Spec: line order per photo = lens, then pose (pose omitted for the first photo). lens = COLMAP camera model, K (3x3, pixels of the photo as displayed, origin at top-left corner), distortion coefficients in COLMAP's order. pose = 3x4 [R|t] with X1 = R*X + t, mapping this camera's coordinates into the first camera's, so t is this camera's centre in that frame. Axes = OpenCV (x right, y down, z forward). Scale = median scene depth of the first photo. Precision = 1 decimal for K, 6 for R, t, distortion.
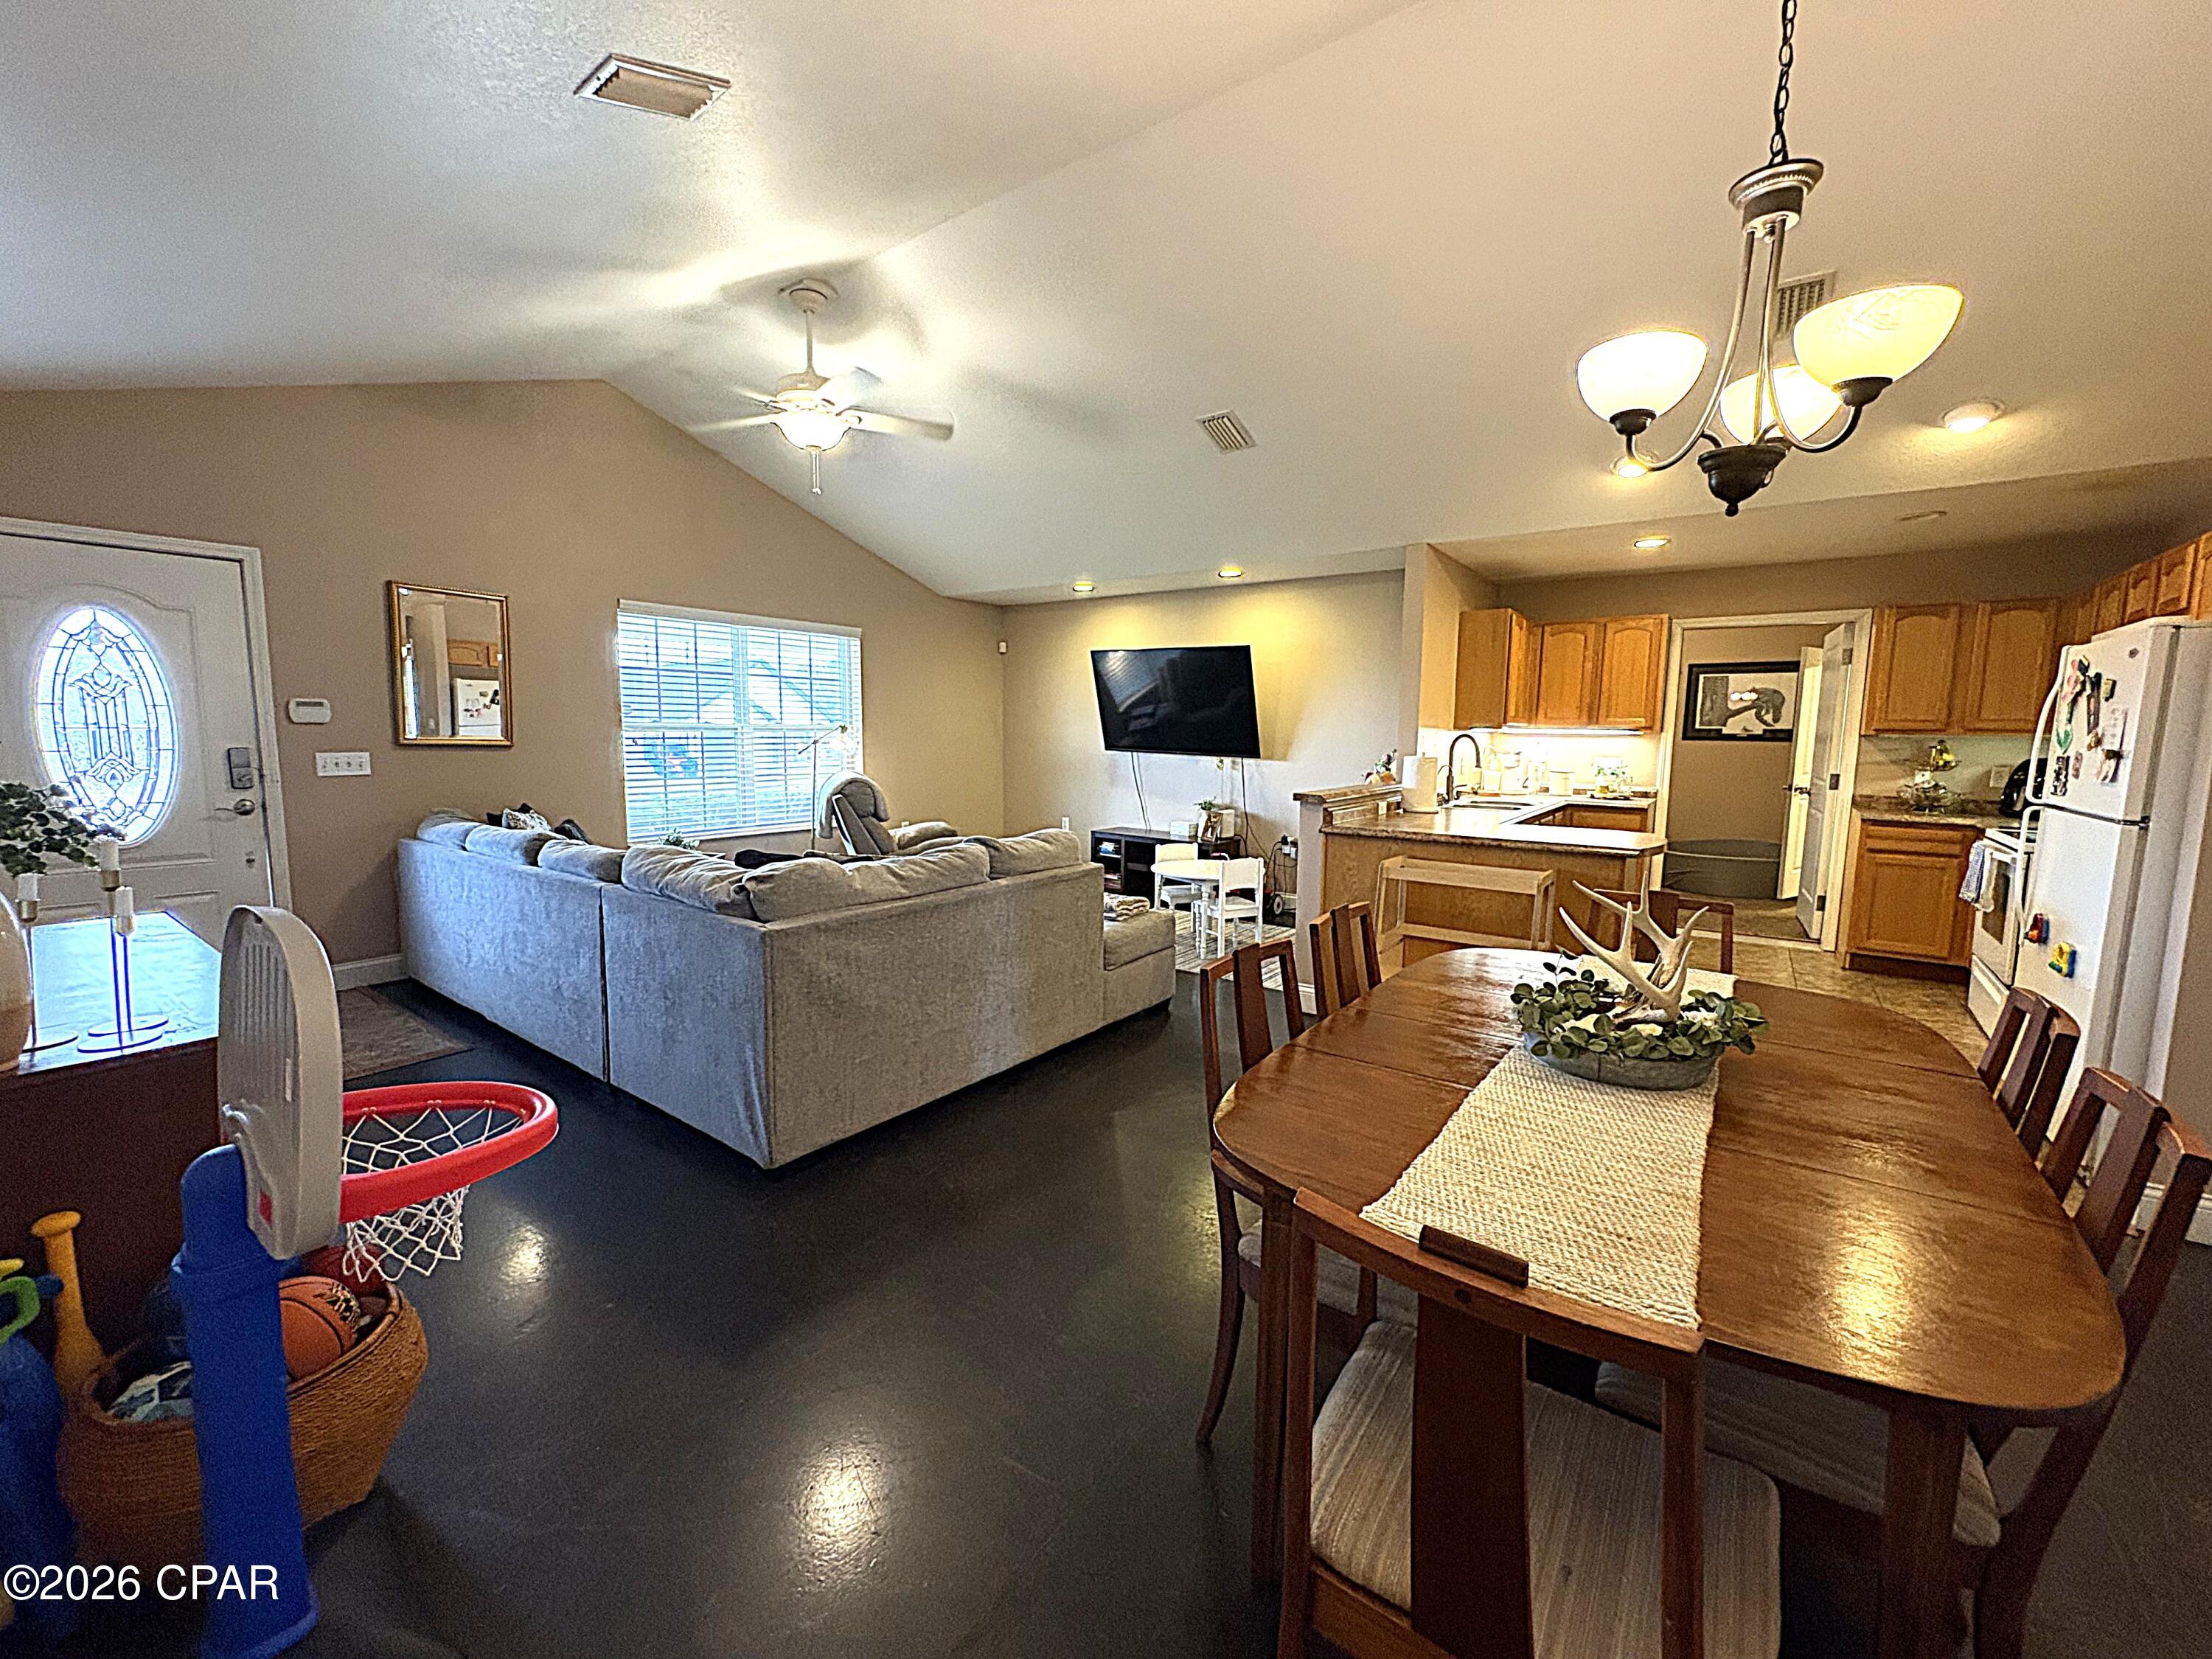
lens RADIAL K [[878.9, 0, 1105.2], [0, 878.9, 826.6], [0, 0, 1]] dist [0.001015, 0.000161]
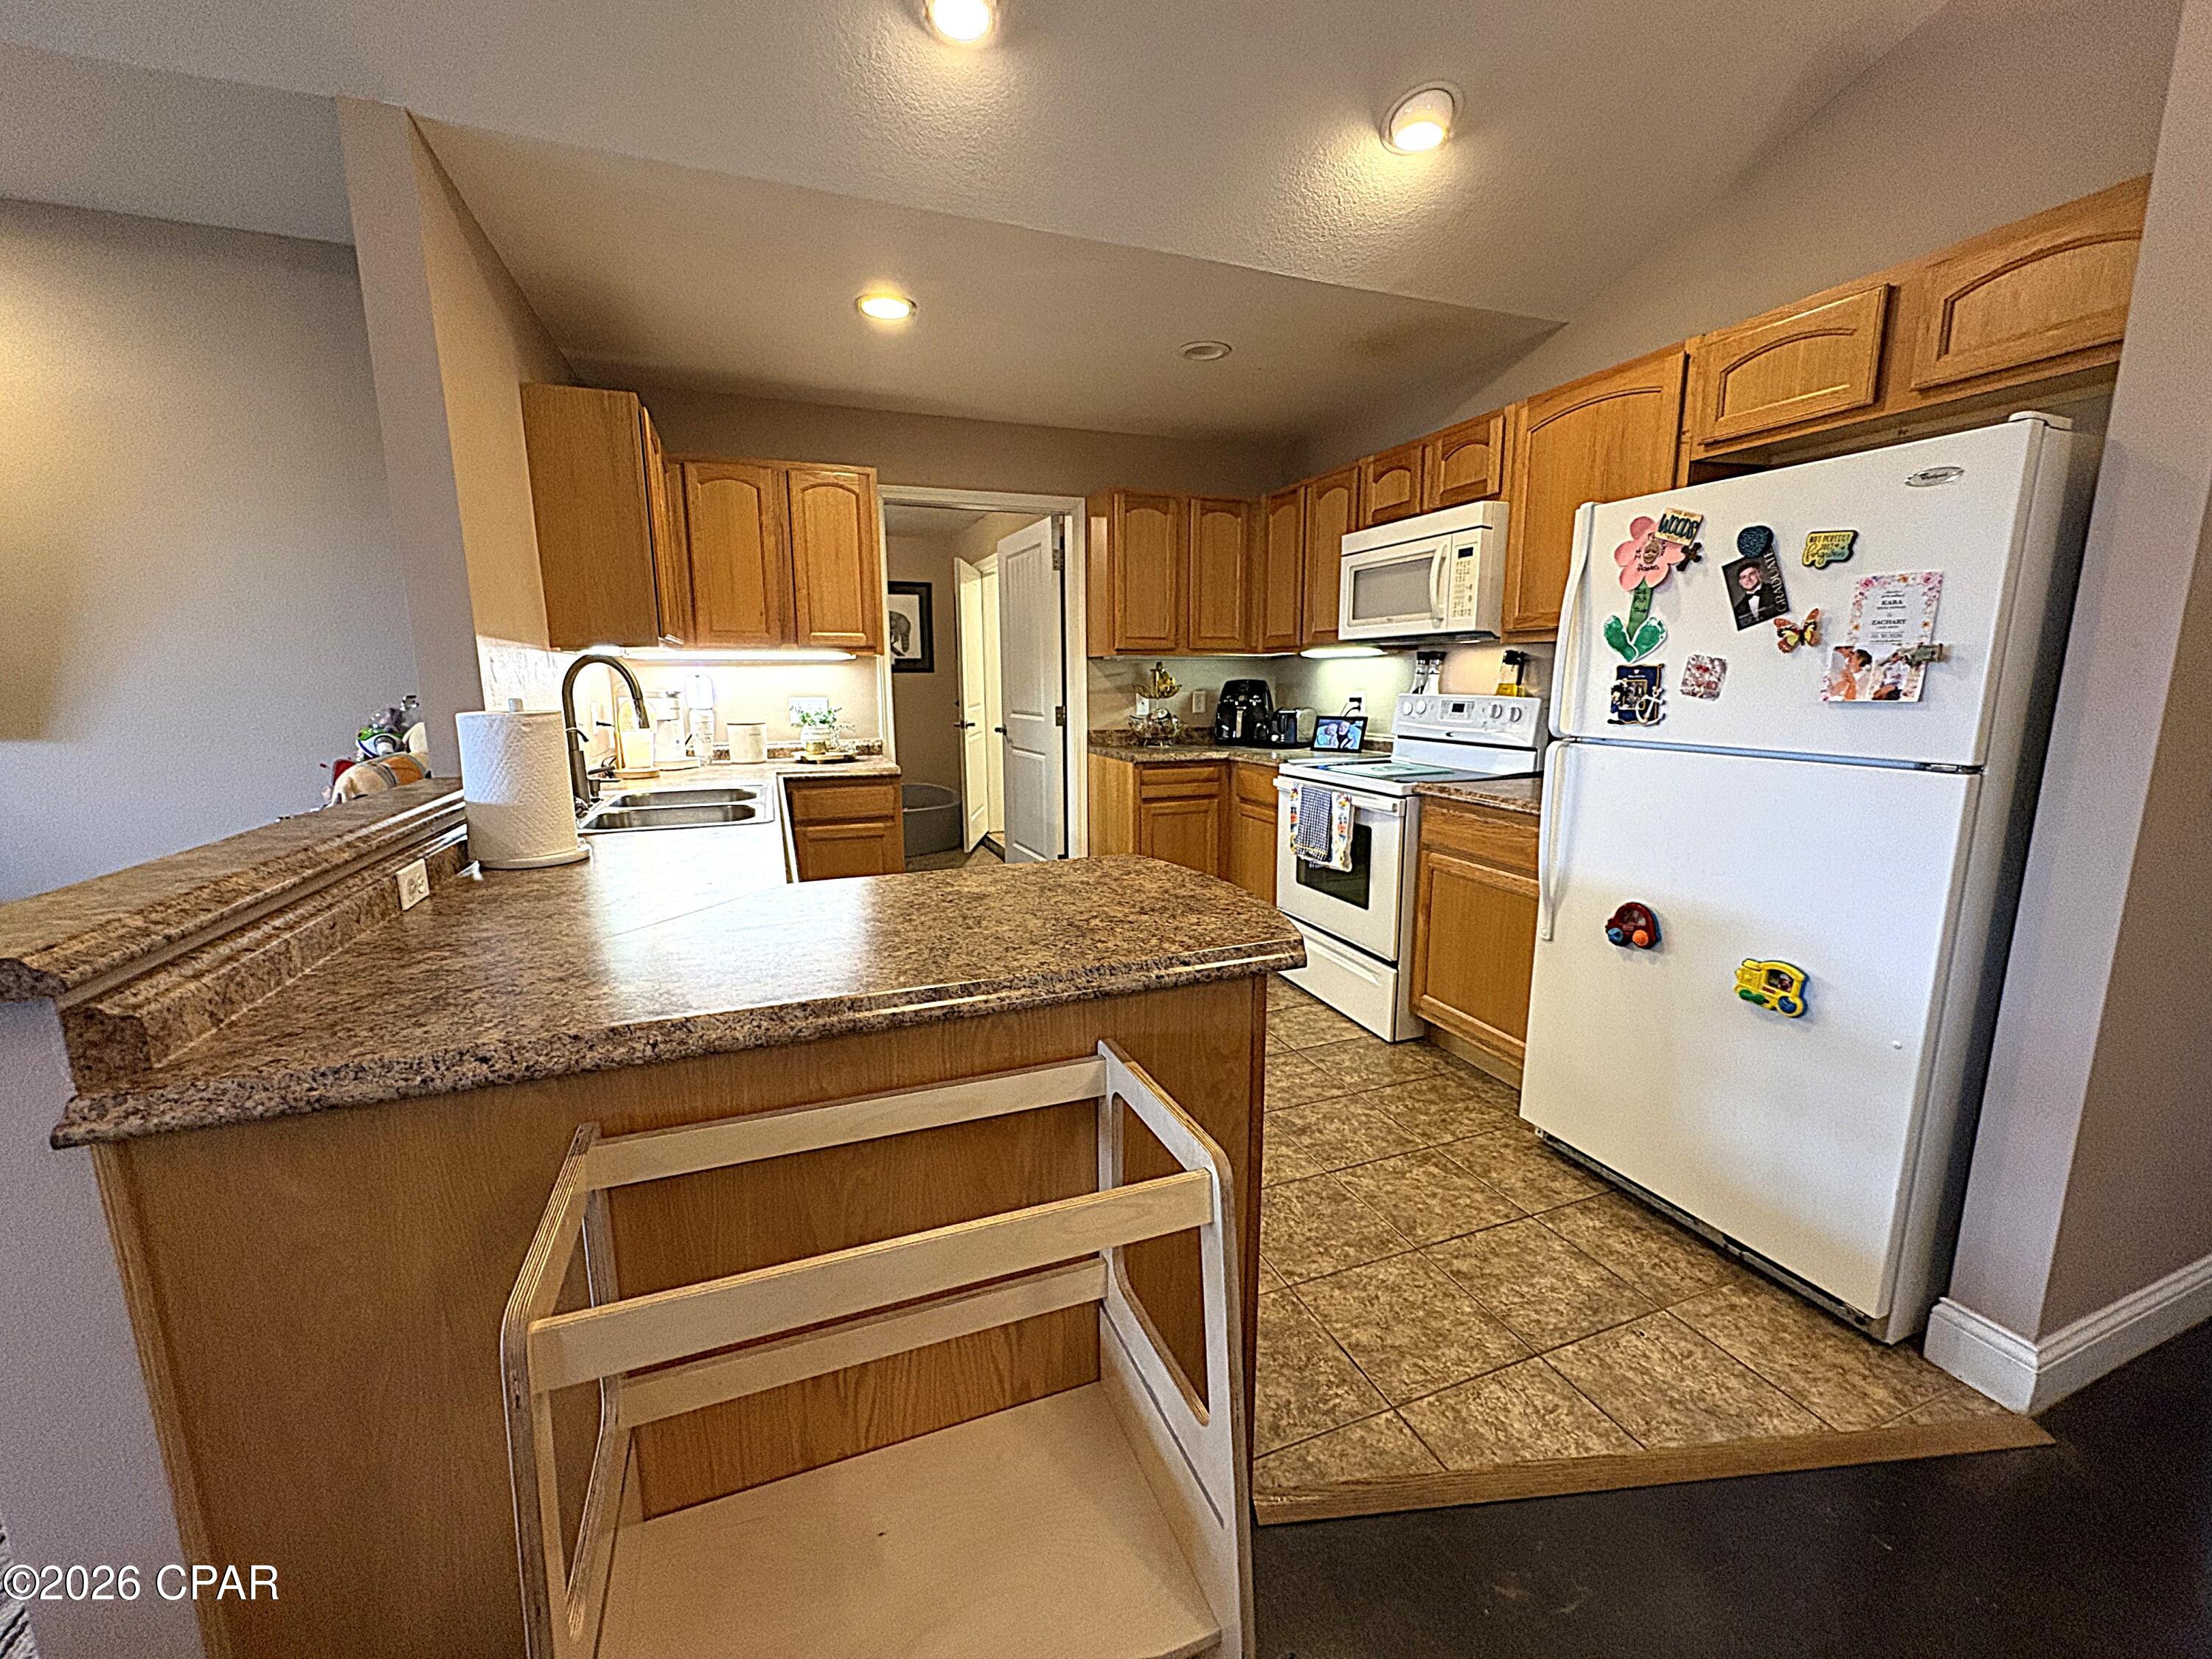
lens RADIAL K [[880.0, 0, 1104.6], [0, 880.0, 827.9], [0, 0, 1]] dist [0.000442, 0.000296]
pose [[0.542276, -0.159559, 0.824910, 0.173881], [0.105296, 0.986968, 0.121686, -0.047142], [-0.833576, 0.020872, 0.552010, 0.558616]]
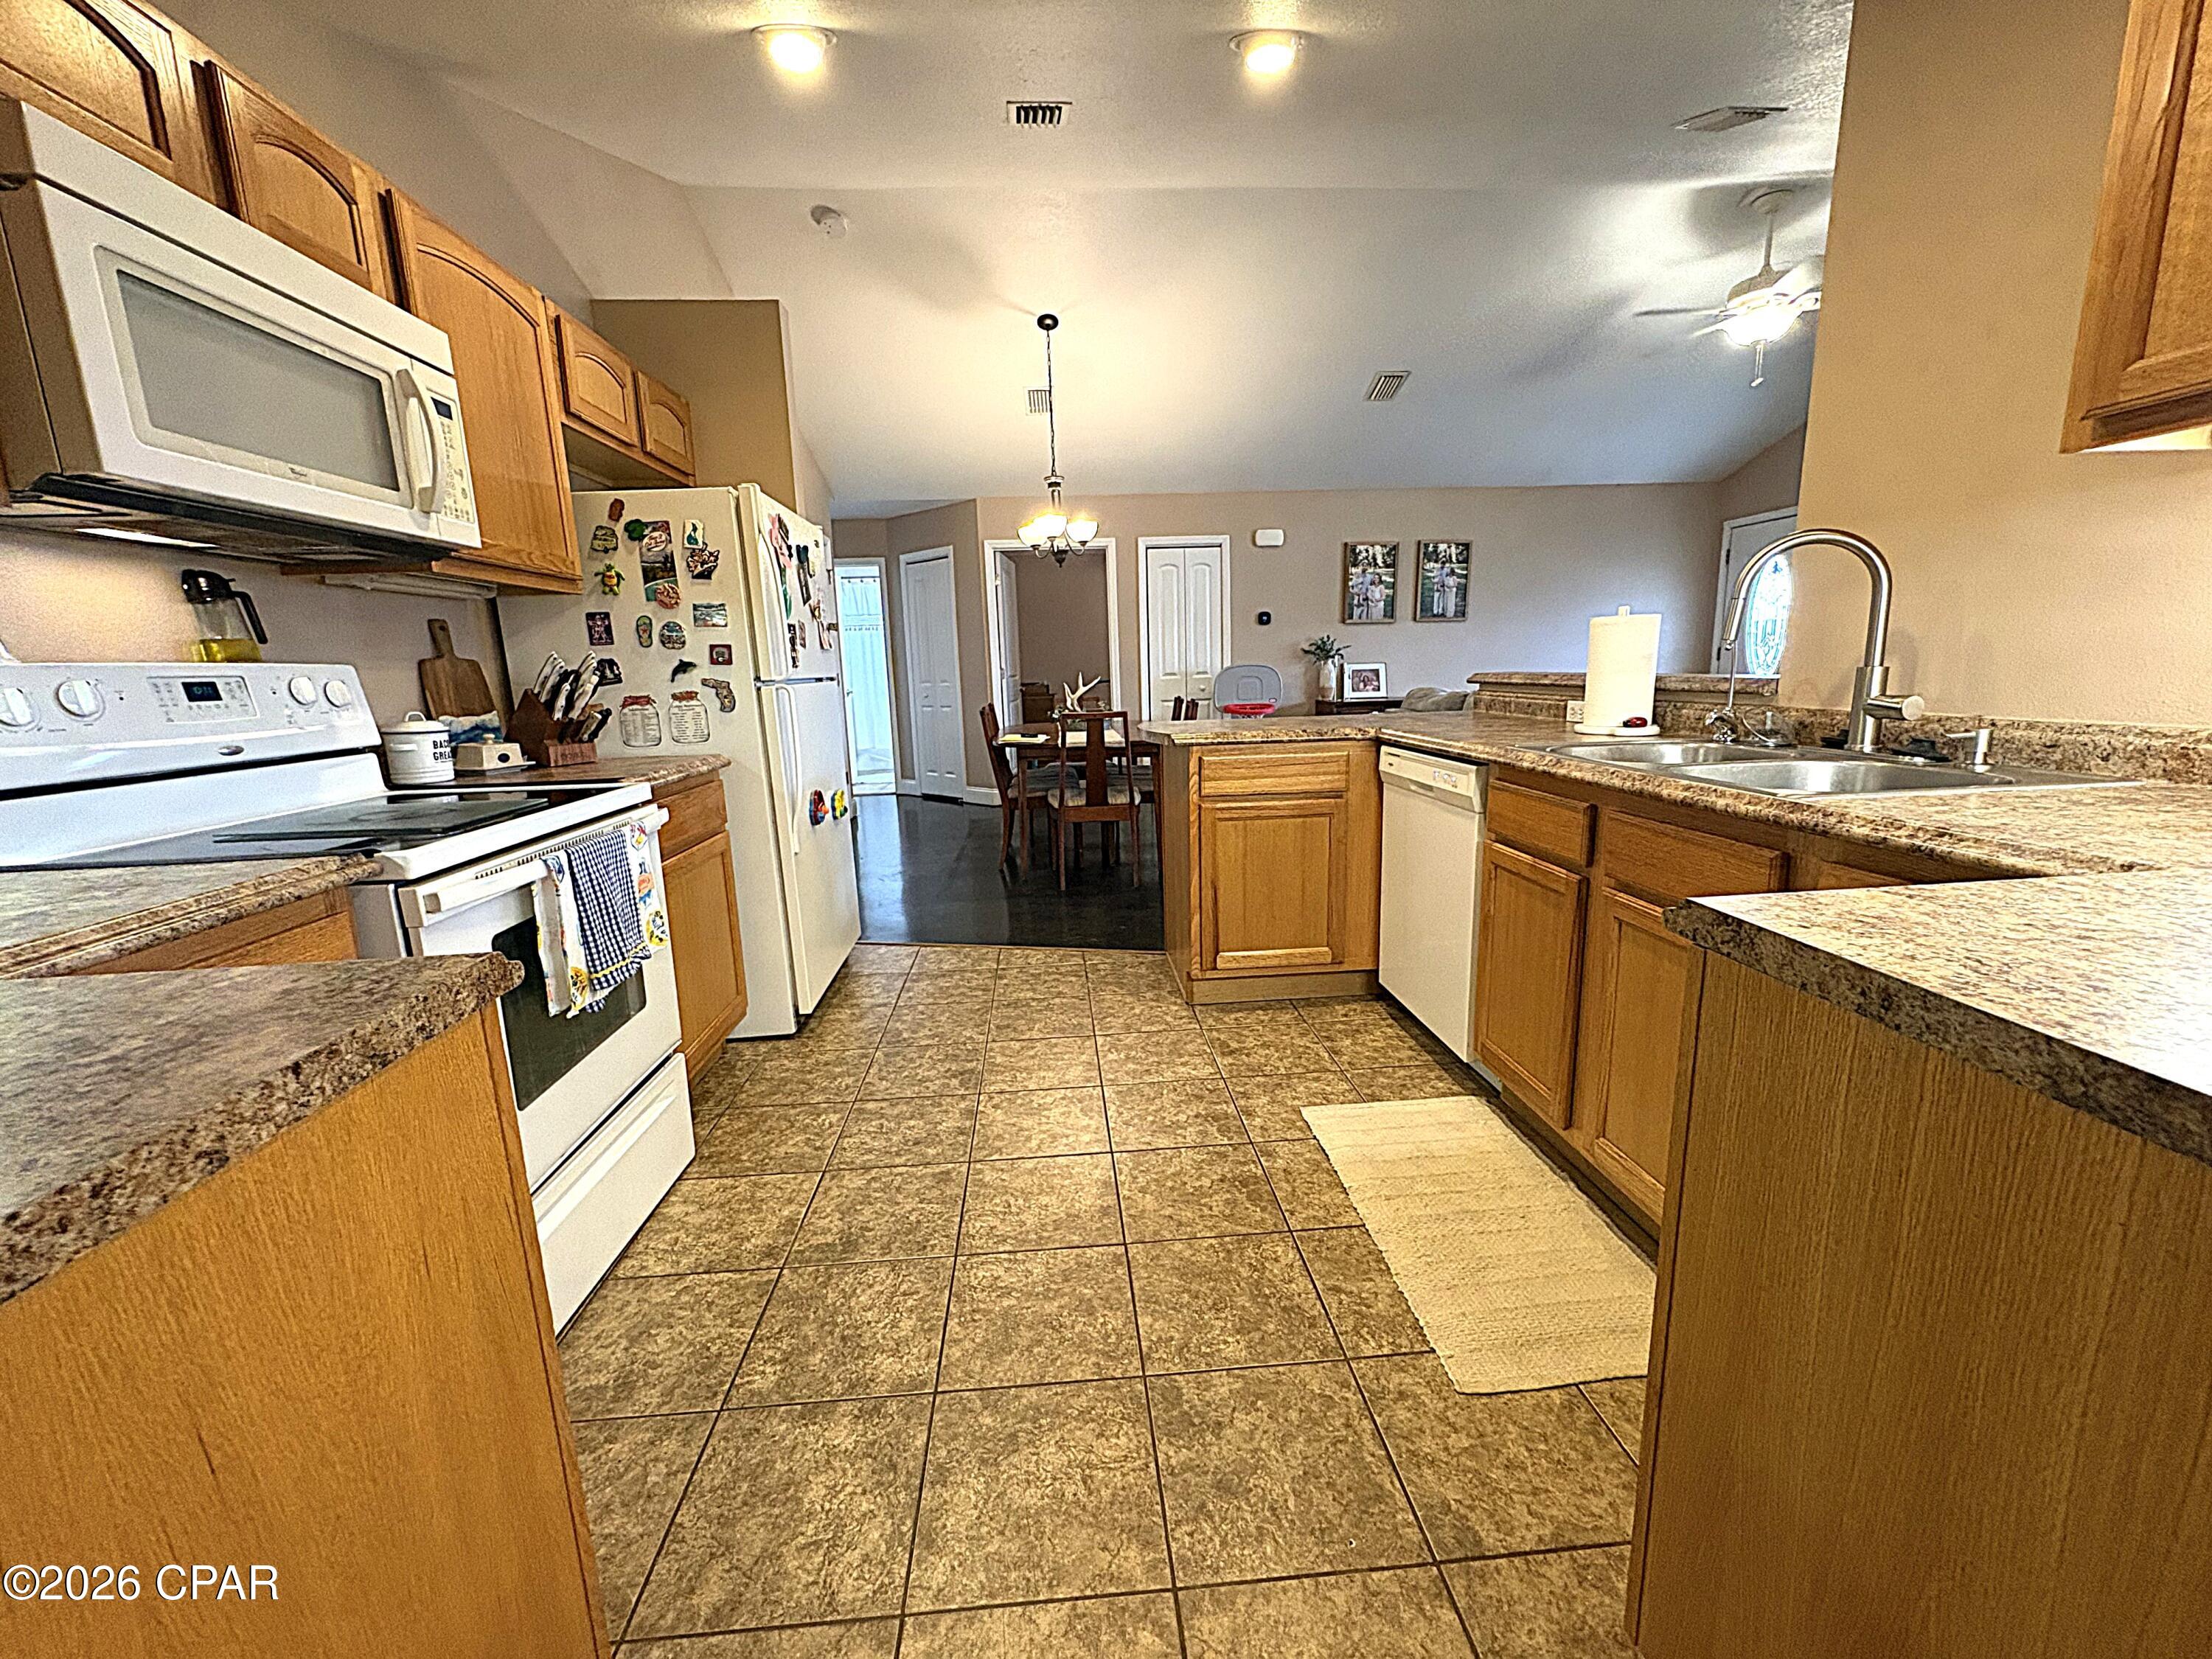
lens RADIAL K [[878.0, 0, 1104.1], [0, 878.0, 828.1], [0, 0, 1]] dist [0.000237, 0.000036]
pose [[-0.765343, 0.132053, -0.629930, 0.829364], [-0.047986, 0.964294, 0.260449, -0.073996], [0.641831, 0.229561, -0.731680, 1.109726]]
